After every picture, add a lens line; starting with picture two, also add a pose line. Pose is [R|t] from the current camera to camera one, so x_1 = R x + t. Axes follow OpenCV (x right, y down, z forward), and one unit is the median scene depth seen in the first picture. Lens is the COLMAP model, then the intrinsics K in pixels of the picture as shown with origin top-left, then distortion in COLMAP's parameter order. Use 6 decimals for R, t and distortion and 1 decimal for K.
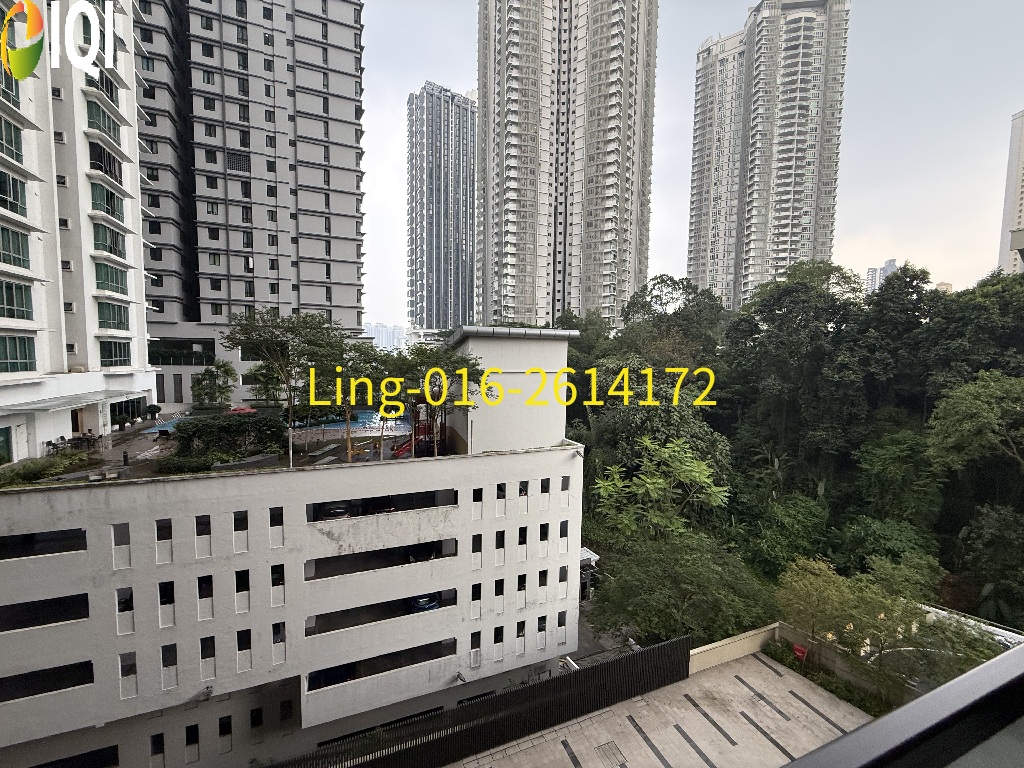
lens RADIAL K [[408.7, 0, 508.8], [0, 408.7, 385.4], [0, 0, 1]] dist [-0.000536, 0.000032]
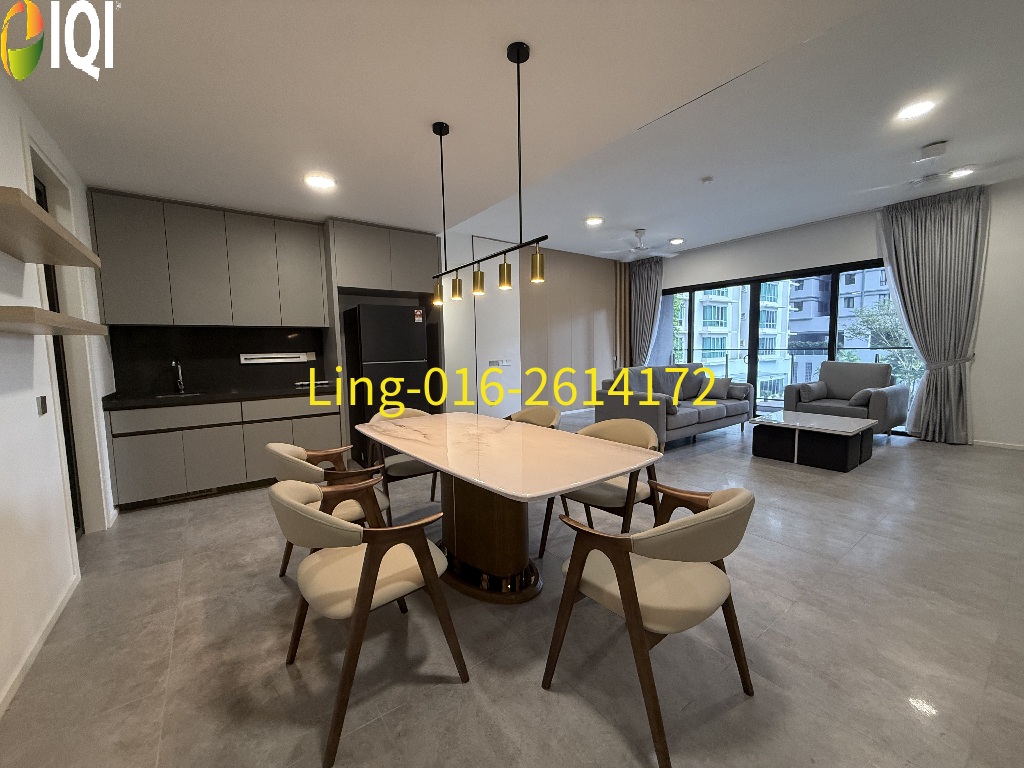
lens RADIAL K [[408.7, 0, 508.8], [0, 408.7, 385.4], [0, 0, 1]] dist [-0.000536, 0.000032]
pose [[0.248755, 0.063920, -0.966455, 0.146732], [-0.045831, 0.997479, 0.054176, 0.017346], [0.967482, 0.030817, 0.251057, -0.165675]]
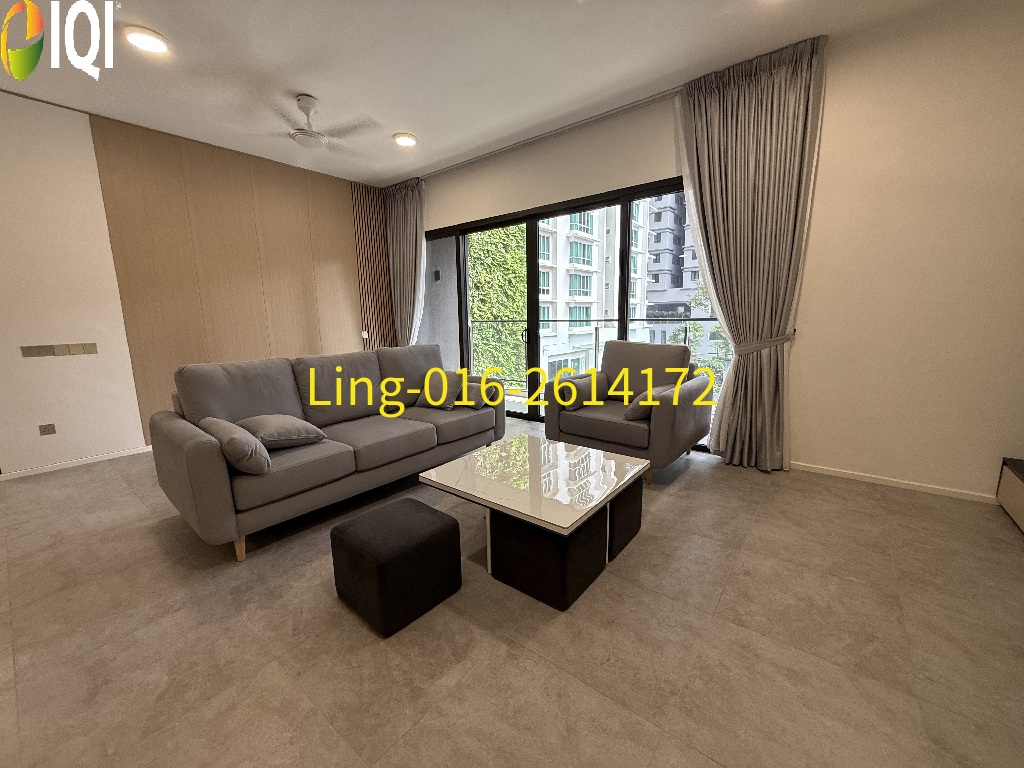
lens RADIAL K [[410.3, 0, 506.4], [0, 410.3, 383.4], [0, 0, 1]] dist [0.001686, 0.000202]
pose [[0.490215, 0.115871, -0.863866, 0.108399], [-0.036020, 0.992971, 0.112747, 0.011982], [0.870857, -0.024154, 0.490942, -0.094473]]
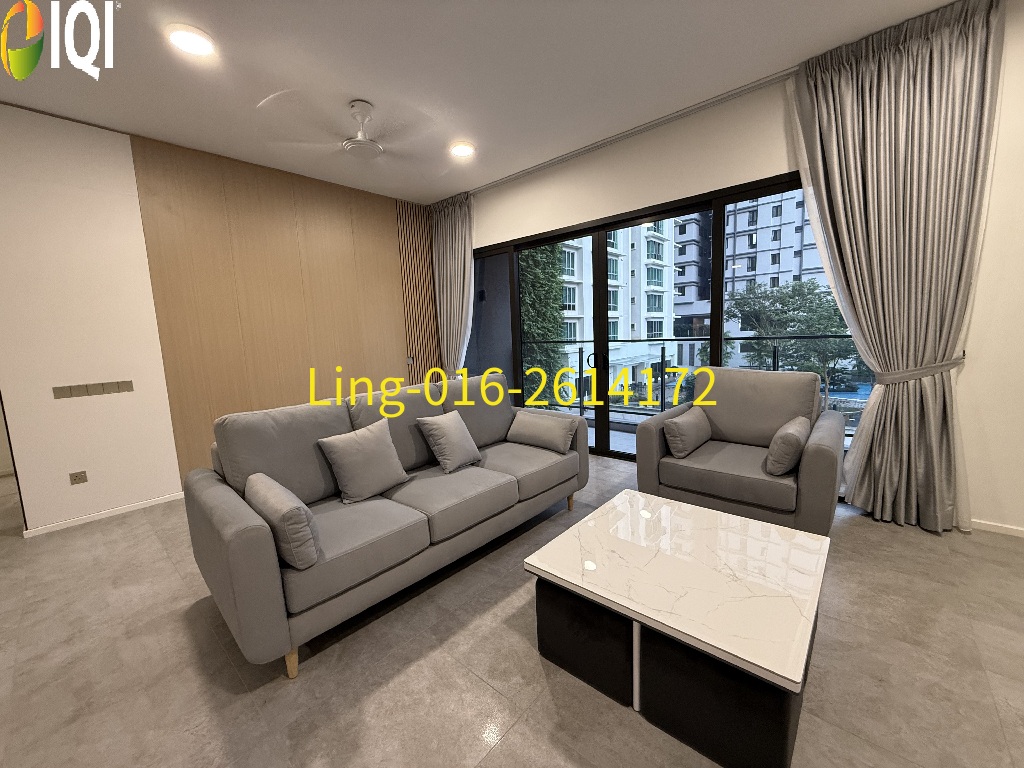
lens RADIAL K [[408.7, 0, 508.8], [0, 408.7, 385.4], [0, 0, 1]] dist [-0.000536, 0.000032]
pose [[0.448202, 0.077901, -0.890532, 0.092763], [-0.013794, 0.996680, 0.080243, 0.009893], [0.893826, -0.023681, 0.447788, -0.097278]]
